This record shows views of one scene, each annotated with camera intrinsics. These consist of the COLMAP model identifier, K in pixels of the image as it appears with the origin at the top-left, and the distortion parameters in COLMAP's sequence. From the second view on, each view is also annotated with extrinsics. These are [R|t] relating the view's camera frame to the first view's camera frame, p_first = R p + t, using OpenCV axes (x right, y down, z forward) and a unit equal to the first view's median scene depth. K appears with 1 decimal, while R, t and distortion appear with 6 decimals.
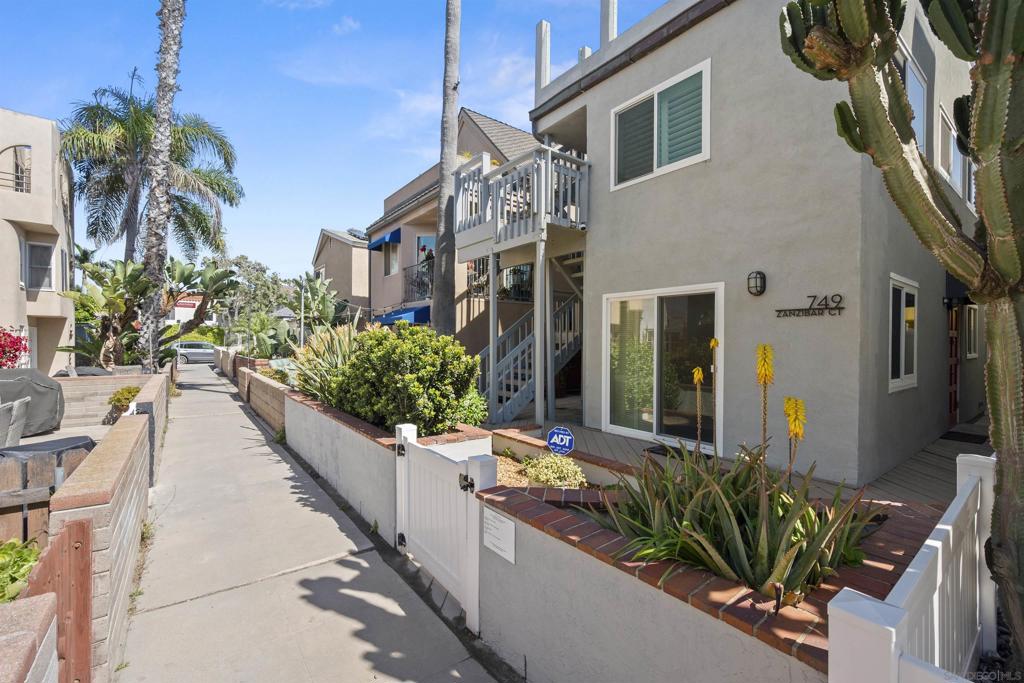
lens RADIAL K [[434.3, 0, 509.9], [0, 434.3, 343.3], [0, 0, 1]] dist [0.000289, -0.000160]
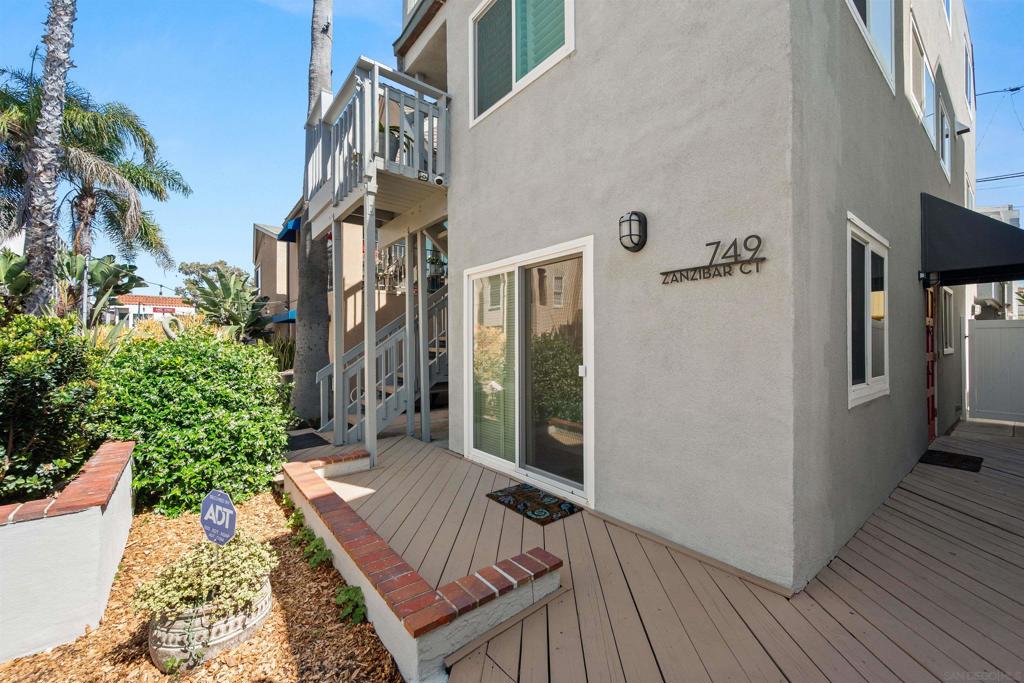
lens RADIAL K [[405.8, 0, 511.2], [0, 405.8, 342.0], [0, 0, 1]] dist [0.000407, -0.000037]
pose [[0.999707, -0.008946, 0.022504, 0.293282], [0.009183, 0.999903, -0.010468, 0.017499], [-0.022408, 0.010672, 0.999692, 0.333493]]
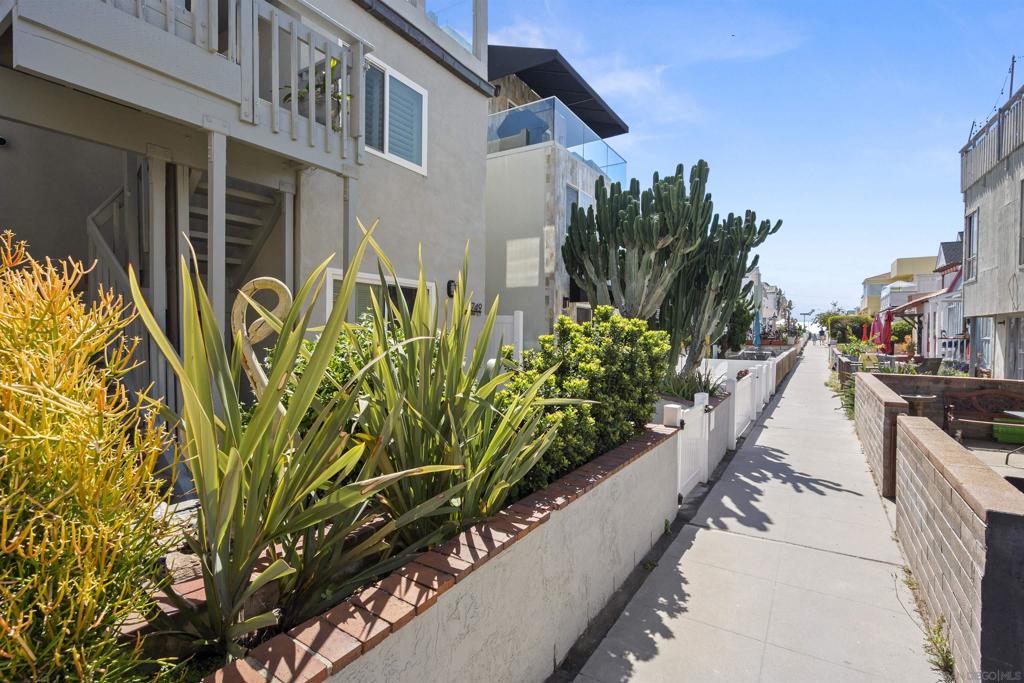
lens RADIAL K [[490.1, 0, 512.0], [0, 490.1, 341.5], [0, 0, 1]] dist [0.011733, -0.000003]
pose [[-0.358467, -0.020737, 0.933312, -0.745445], [-0.003275, 0.999775, 0.020955, -0.003331], [-0.933537, 0.004455, -0.358454, 1.067540]]
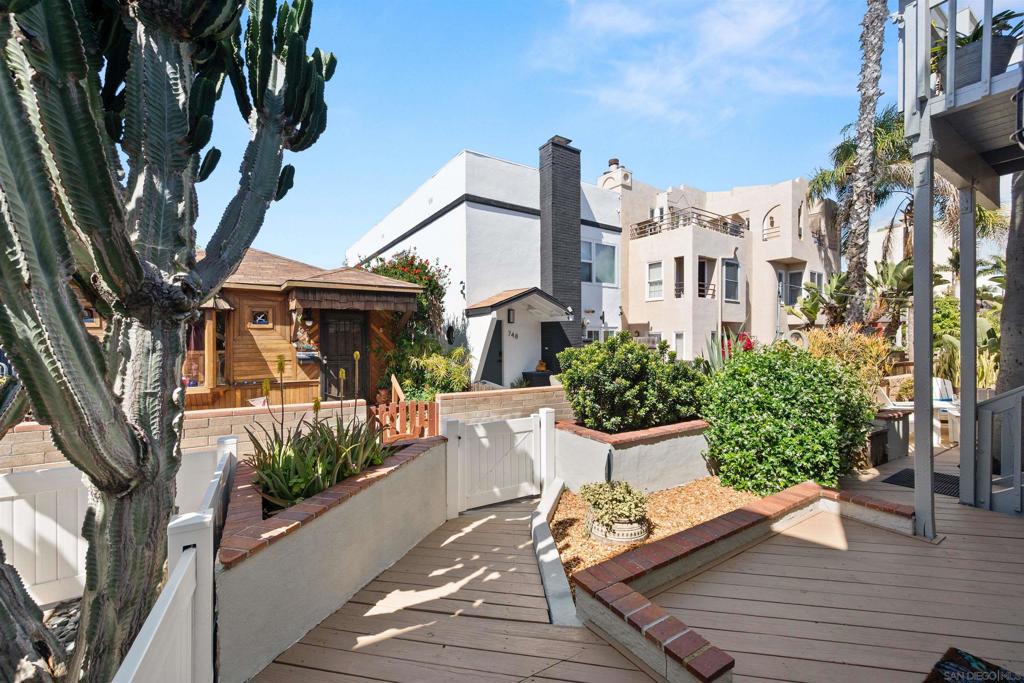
lens RADIAL K [[405.4, 0, 512.9], [0, 405.4, 343.6], [0, 0, 1]] dist [0.000705, 0.000102]
pose [[-0.096548, 0.003683, -0.995322, 0.608762], [-0.004199, 0.999983, 0.004108, -0.015212], [0.995319, 0.004576, -0.096531, 0.574657]]
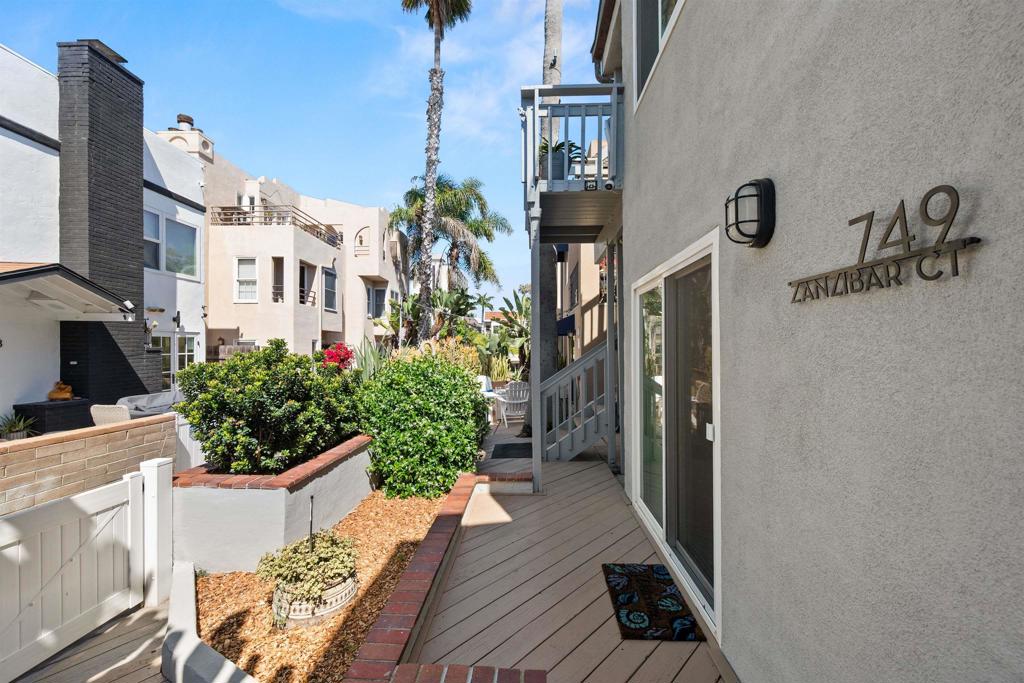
lens RADIAL K [[408.8, 0, 512.5], [0, 408.8, 344.6], [0, 0, 1]] dist [-0.000178, -0.000135]
pose [[0.762452, -0.011491, -0.646943, 0.487811], [0.002265, 0.999884, -0.015091, -0.018608], [0.647041, 0.010041, 0.762389, 0.470374]]
